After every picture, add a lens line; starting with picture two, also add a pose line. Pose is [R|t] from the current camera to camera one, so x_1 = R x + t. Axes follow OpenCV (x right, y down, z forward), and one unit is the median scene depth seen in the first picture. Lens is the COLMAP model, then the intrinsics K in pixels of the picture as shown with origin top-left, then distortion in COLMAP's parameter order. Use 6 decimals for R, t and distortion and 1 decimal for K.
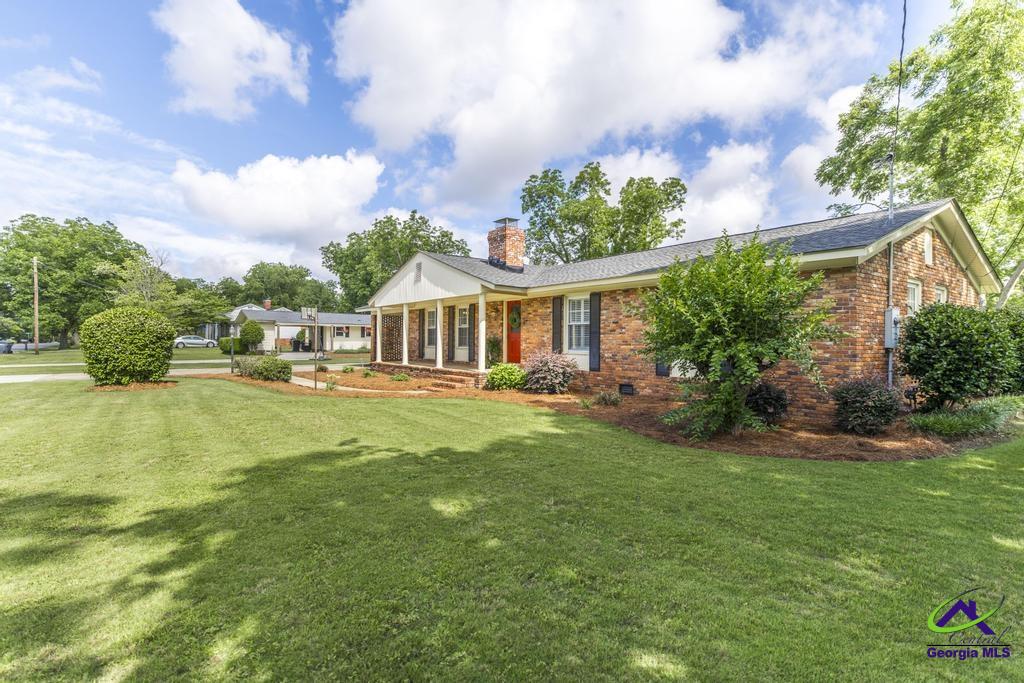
lens RADIAL K [[524.2, 0, 512.0], [0, 524.2, 341.5], [0, 0, 1]] dist [-0.003851, -0.001046]
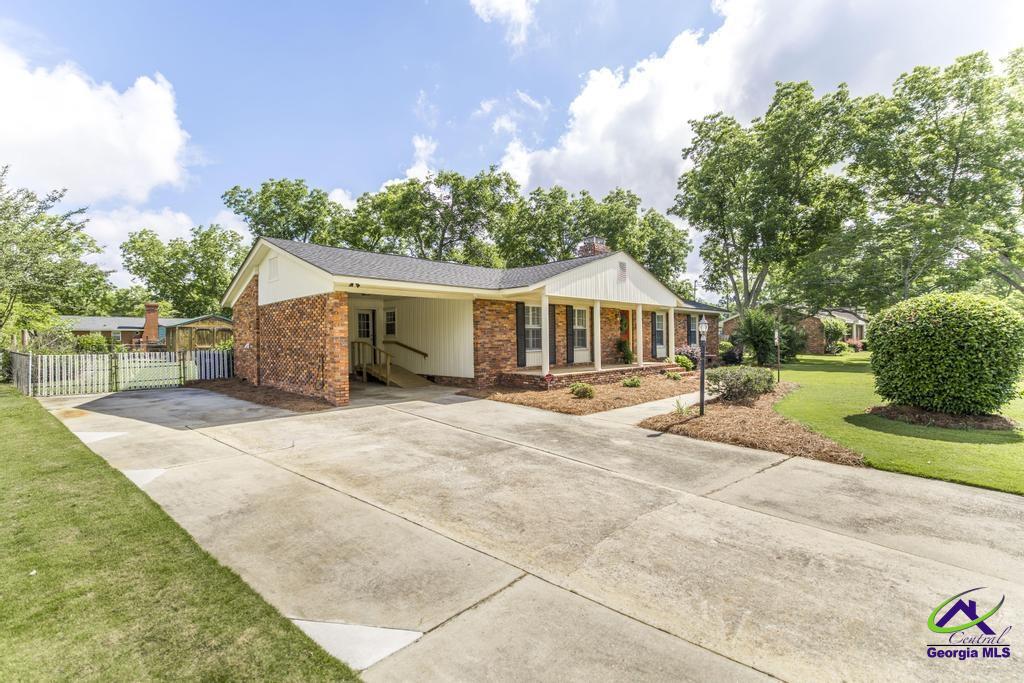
lens RADIAL K [[472.9, 0, 513.7], [0, 472.9, 345.8], [0, 0, 1]] dist [-0.000017, 0.000452]
pose [[-0.169316, -0.021692, 0.985323, -1.034181], [0.008810, 0.999684, 0.023522, -0.017891], [-0.985522, 0.012664, -0.169072, 1.378731]]
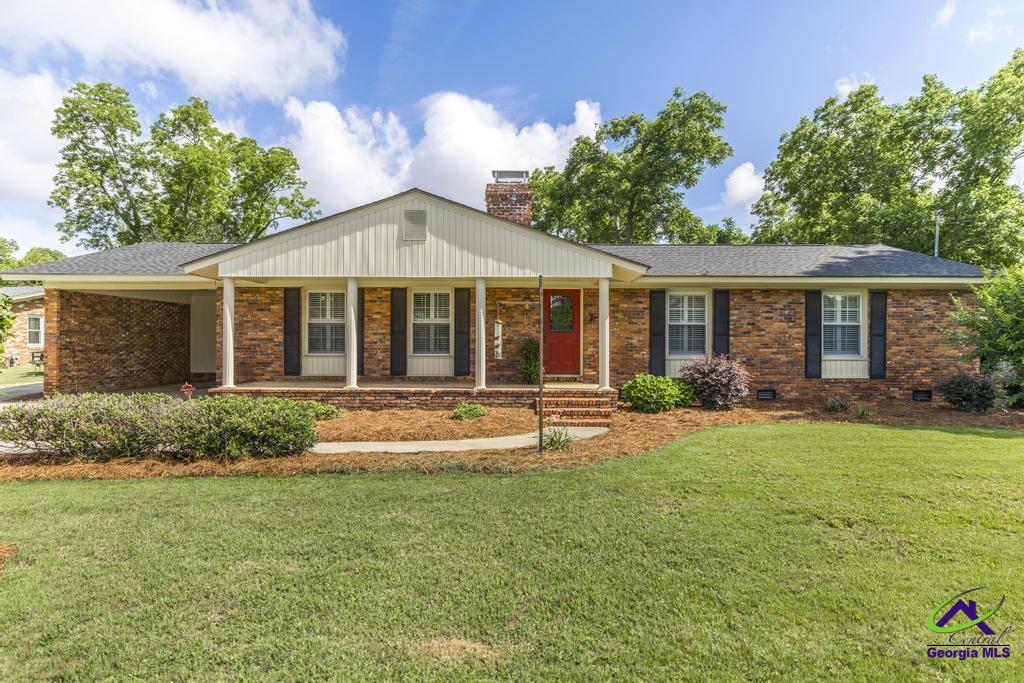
lens RADIAL K [[539.8, 0, 519.6], [0, 539.8, 340.5], [0, 0, 1]] dist [0.001337, 0.000042]
pose [[0.587590, -0.005331, 0.809141, -0.605512], [0.002400, 0.999985, 0.004845, -0.009358], [-0.809155, -0.000905, 0.587594, 0.568450]]
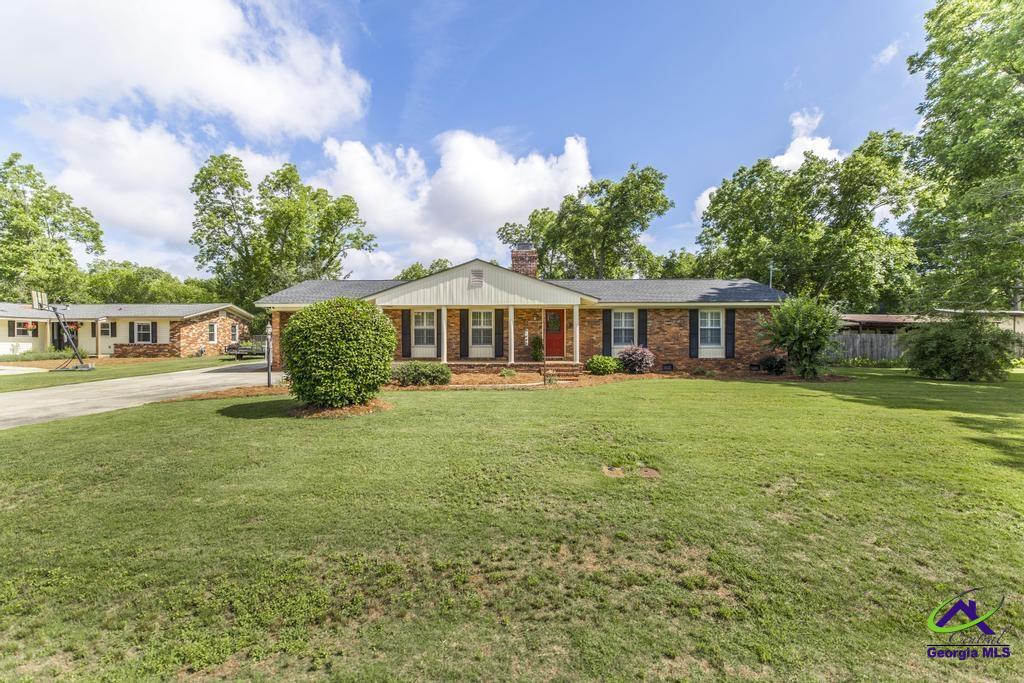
lens RADIAL K [[455.0, 0, 512.0], [0, 455.0, 341.5], [0, 0, 1]] dist [-0.001158, -0.000132]
pose [[0.600970, -0.014034, 0.799148, -0.924645], [0.006849, 0.999900, 0.012409, -0.010680], [-0.799242, -0.001984, 0.601006, 0.369832]]
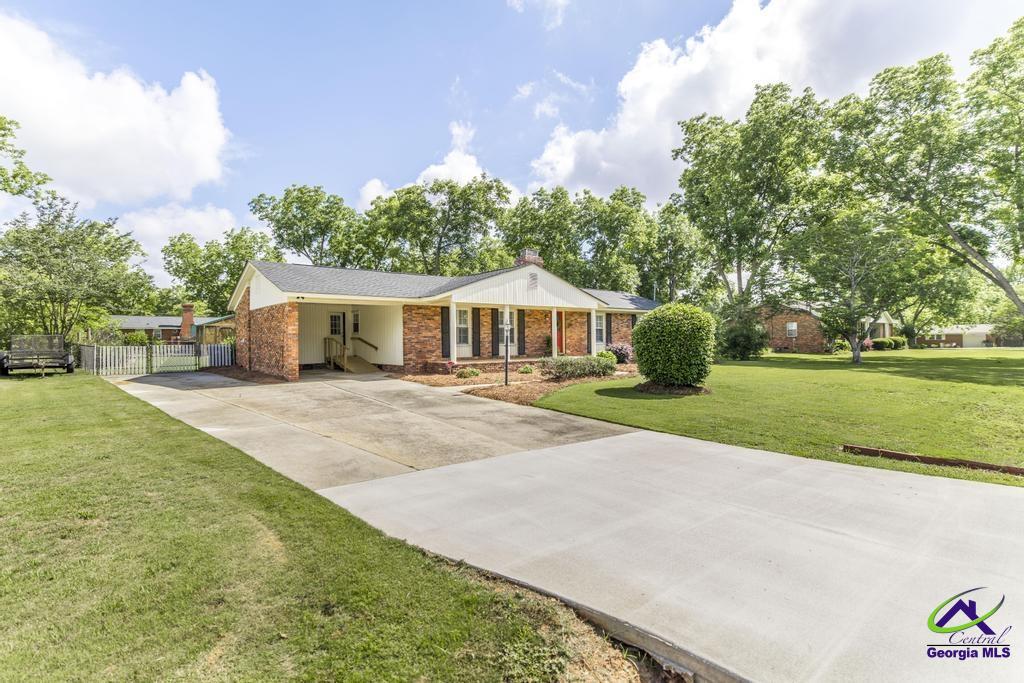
lens RADIAL K [[524.2, 0, 512.0], [0, 524.2, 341.5], [0, 0, 1]] dist [-0.003851, -0.001046]
pose [[-0.062266, -0.014299, 0.997957, -1.390530], [0.007310, 0.999864, 0.014782, -0.013356], [-0.998033, 0.008216, -0.062153, 1.148449]]
